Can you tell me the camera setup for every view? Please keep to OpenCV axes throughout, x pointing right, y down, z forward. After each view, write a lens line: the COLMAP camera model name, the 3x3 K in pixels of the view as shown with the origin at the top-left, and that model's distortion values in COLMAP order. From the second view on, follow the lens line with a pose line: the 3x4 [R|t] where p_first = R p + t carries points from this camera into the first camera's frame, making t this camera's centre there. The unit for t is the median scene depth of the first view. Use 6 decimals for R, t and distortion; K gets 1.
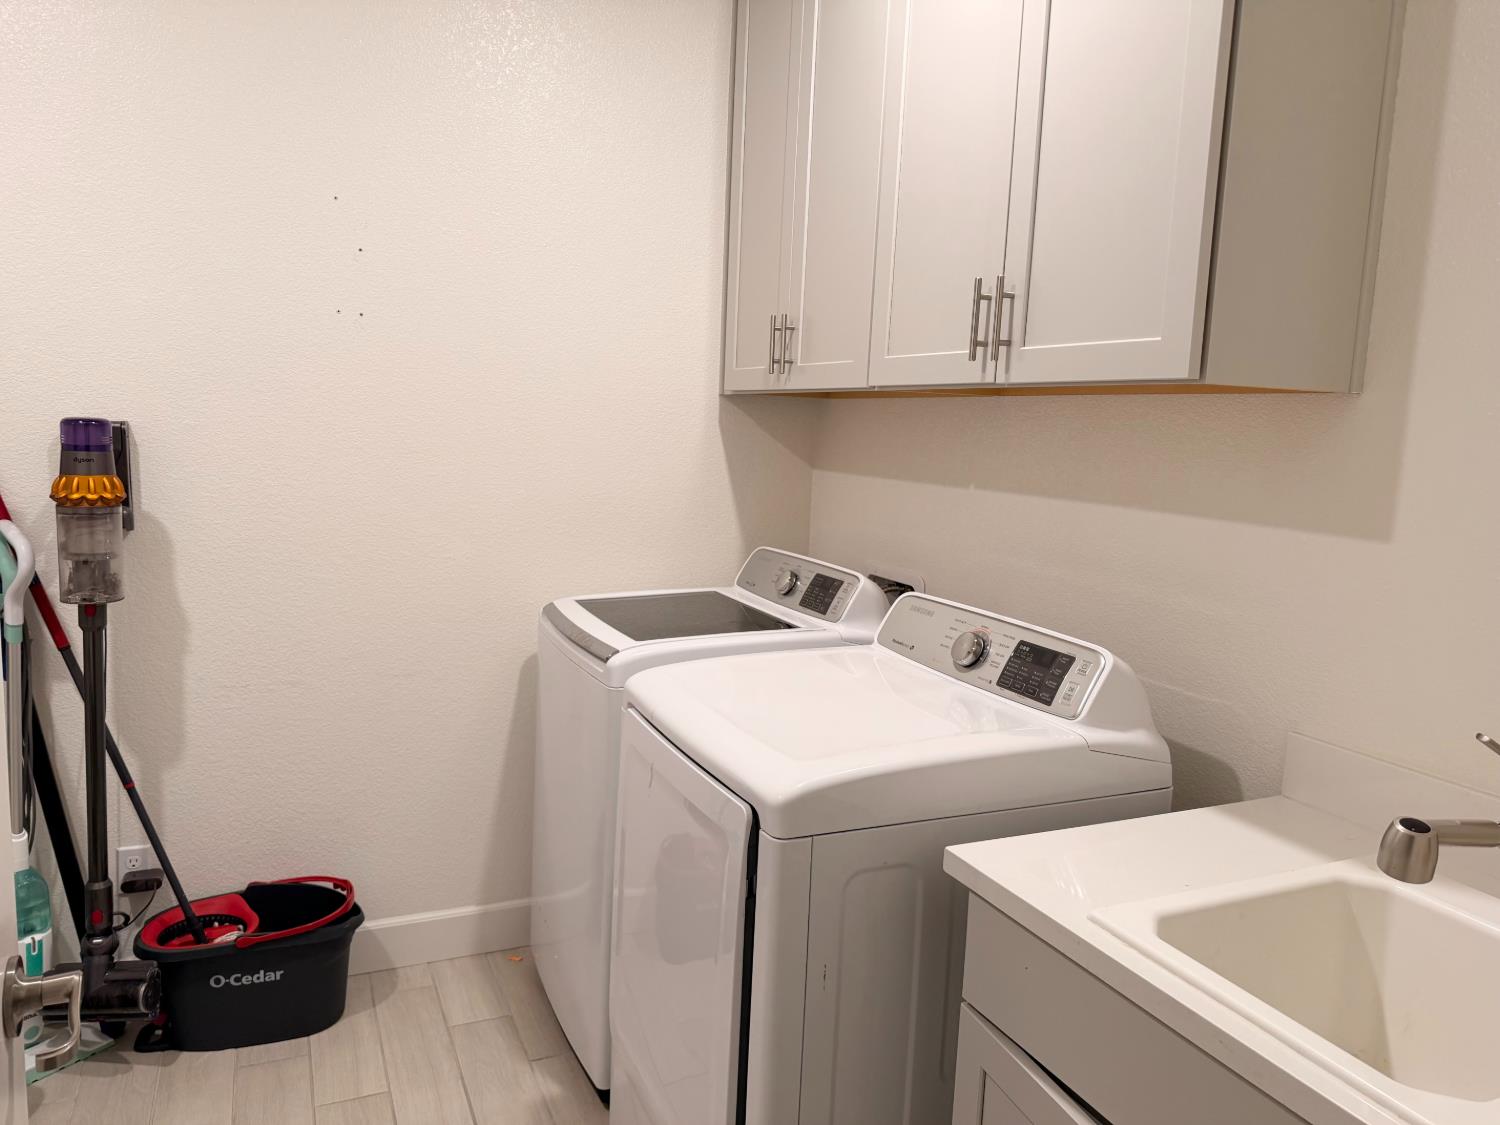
lens RADIAL K [[1051.3, 0, 750.3], [0, 1051.3, 559.6], [0, 0, 1]] dist [0.056285, -0.043479]
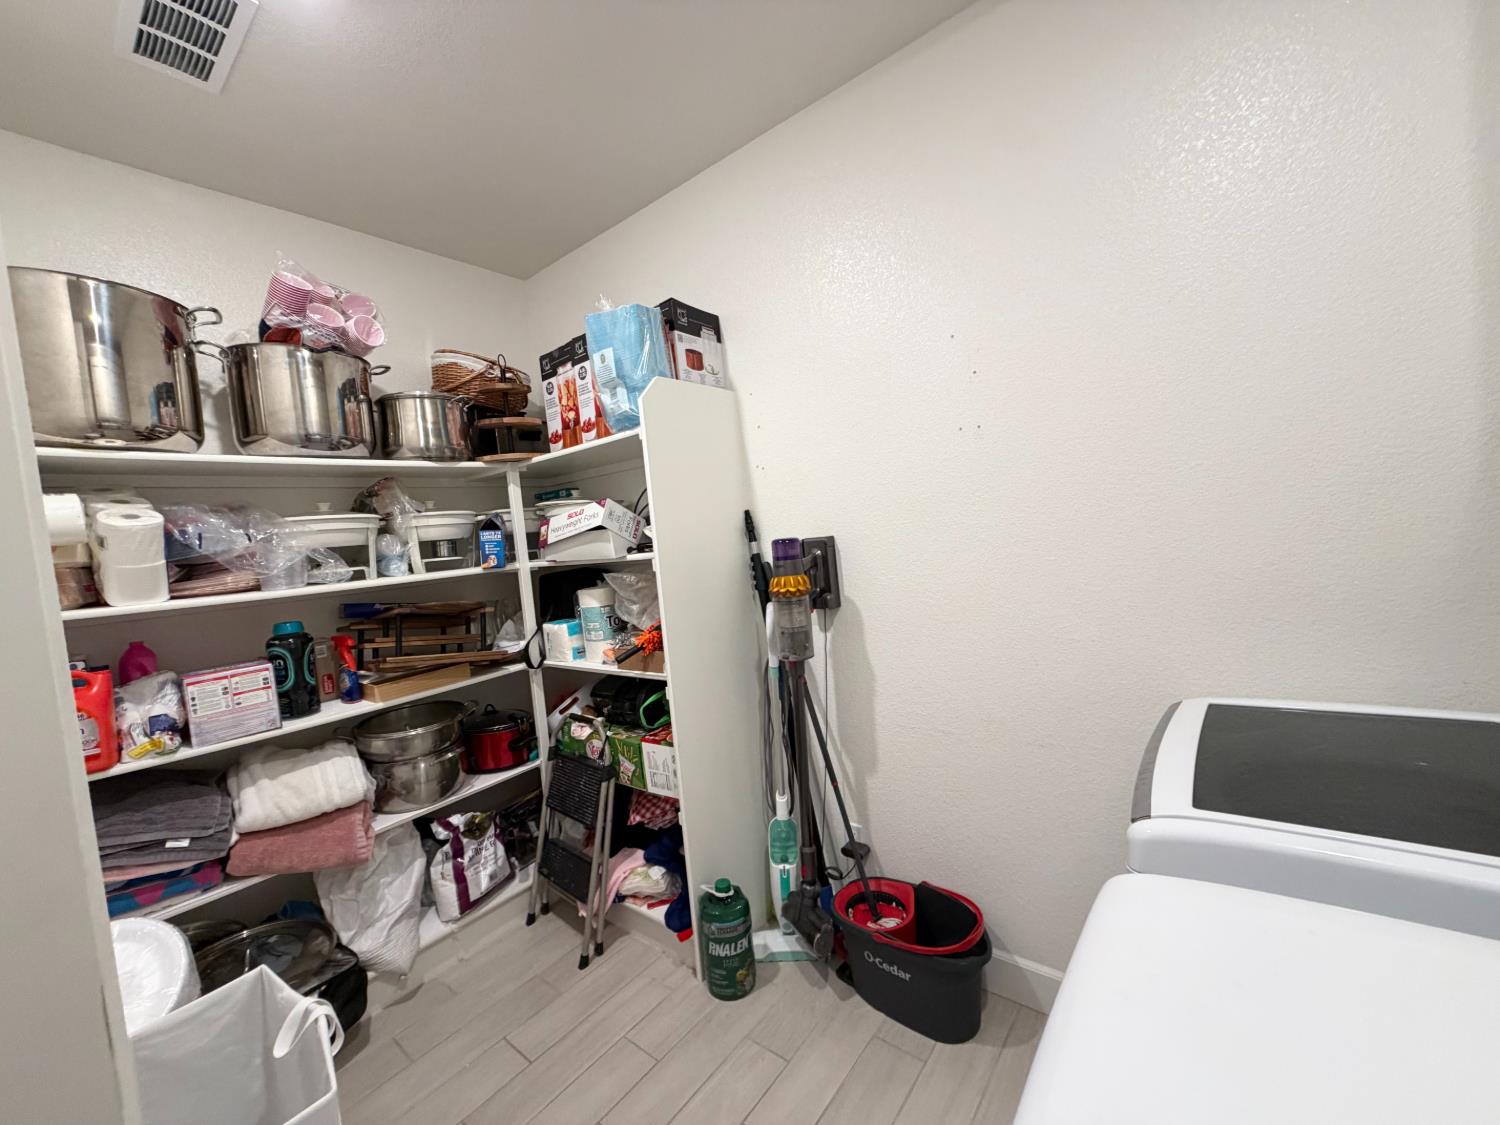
lens RADIAL K [[598.5, 0, 747.2], [0, 598.5, 561.8], [0, 0, 1]] dist [0.000884, 0.000044]
pose [[0.438425, -0.032770, -0.898170, 0.111147], [-0.004128, 0.999251, -0.038473, -0.059992], [0.898758, 0.020576, 0.437961, 0.522393]]
